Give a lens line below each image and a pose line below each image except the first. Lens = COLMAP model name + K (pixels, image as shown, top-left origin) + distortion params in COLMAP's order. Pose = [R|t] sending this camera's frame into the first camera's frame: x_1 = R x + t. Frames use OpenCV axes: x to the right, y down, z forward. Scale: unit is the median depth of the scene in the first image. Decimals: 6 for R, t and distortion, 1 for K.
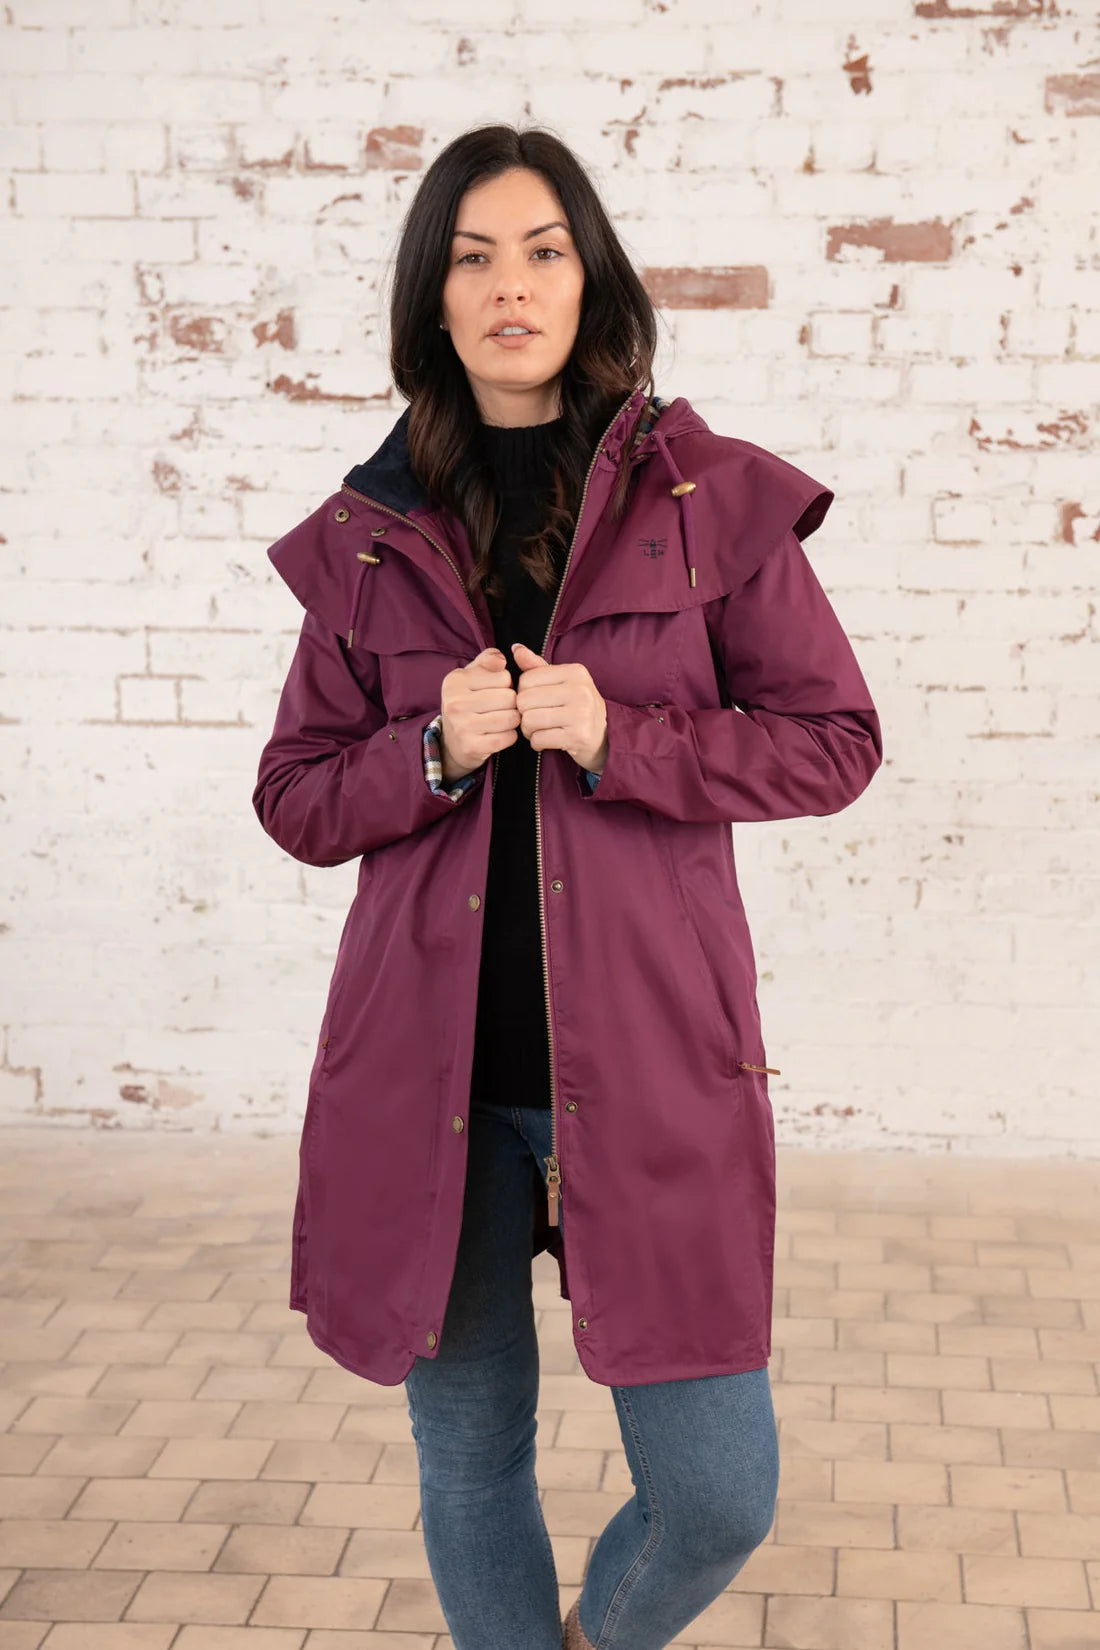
lens RADIAL K [[2786.4, 0, 550.0], [0, 2786.4, 825.0], [0, 0, 1]] dist [0.077996, -0.125854]
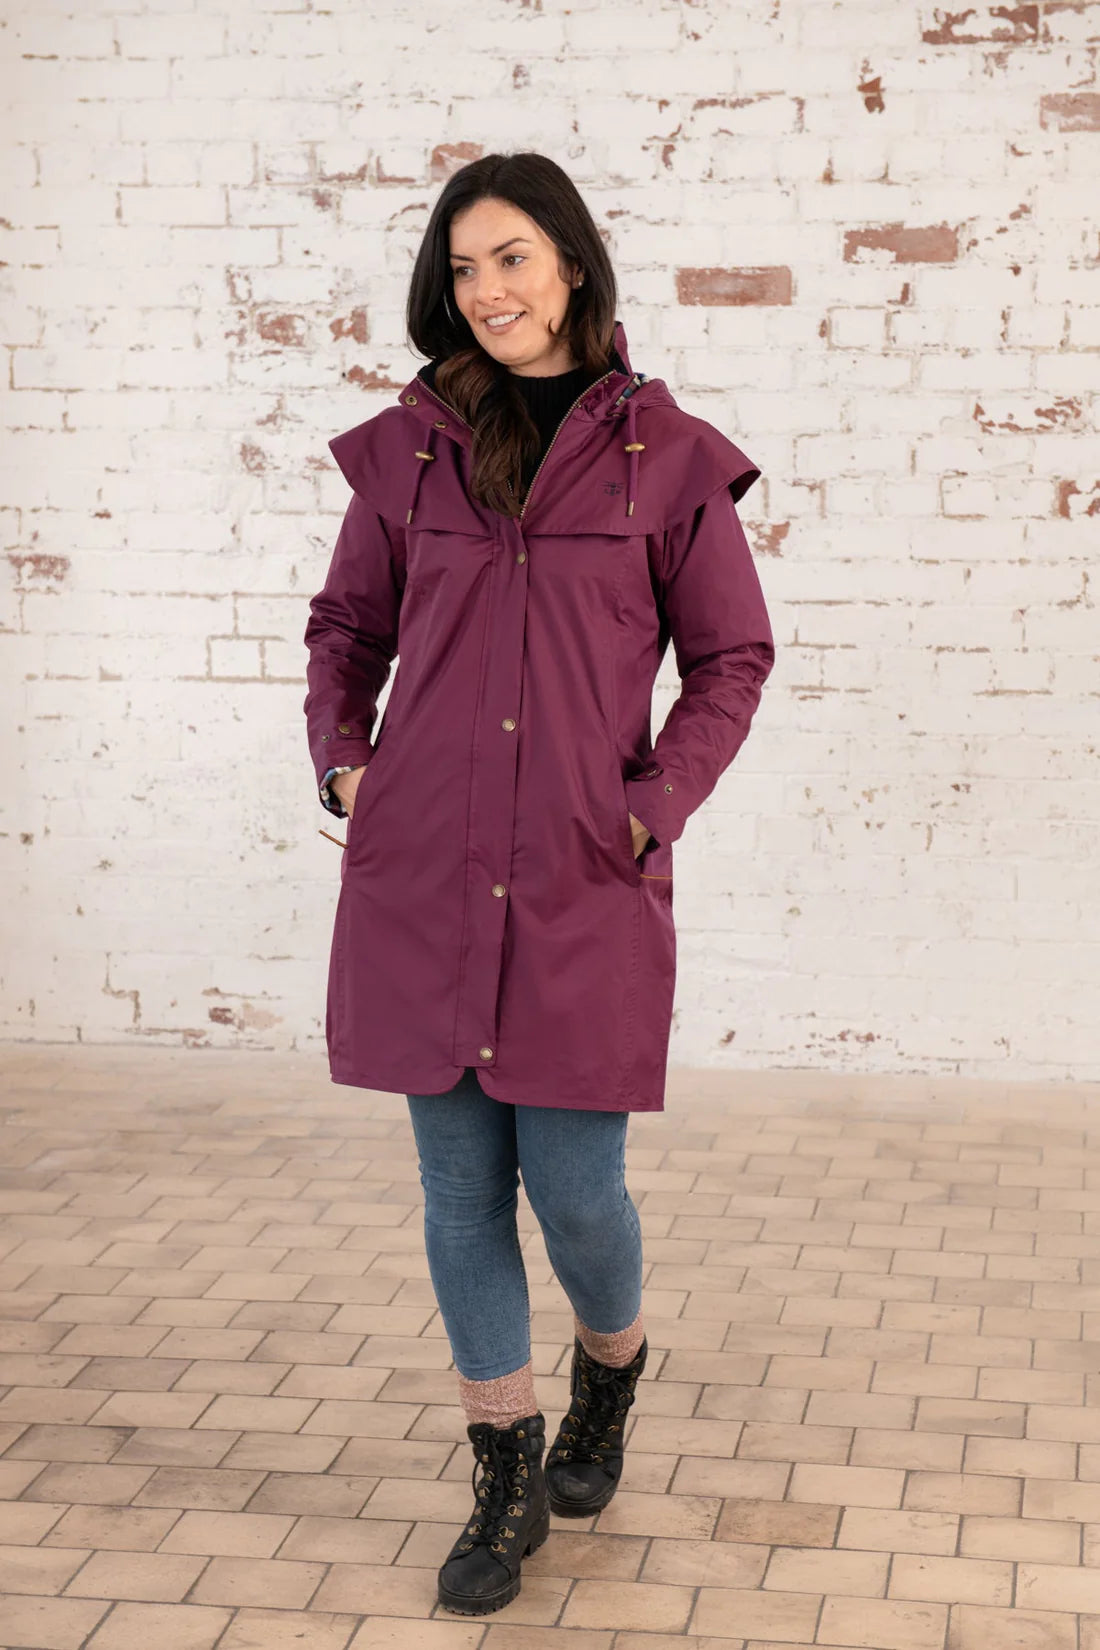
lens RADIAL K [[2960.9, 0, 550.0], [0, 2960.9, 825.0], [0, 0, 1]] dist [0.045959, -0.177463]
pose [[0.998003, 0.007400, -0.062730, 0.056995], [-0.007746, 0.999956, -0.005278, 0.027445], [0.062688, 0.005753, 0.998017, -0.172762]]
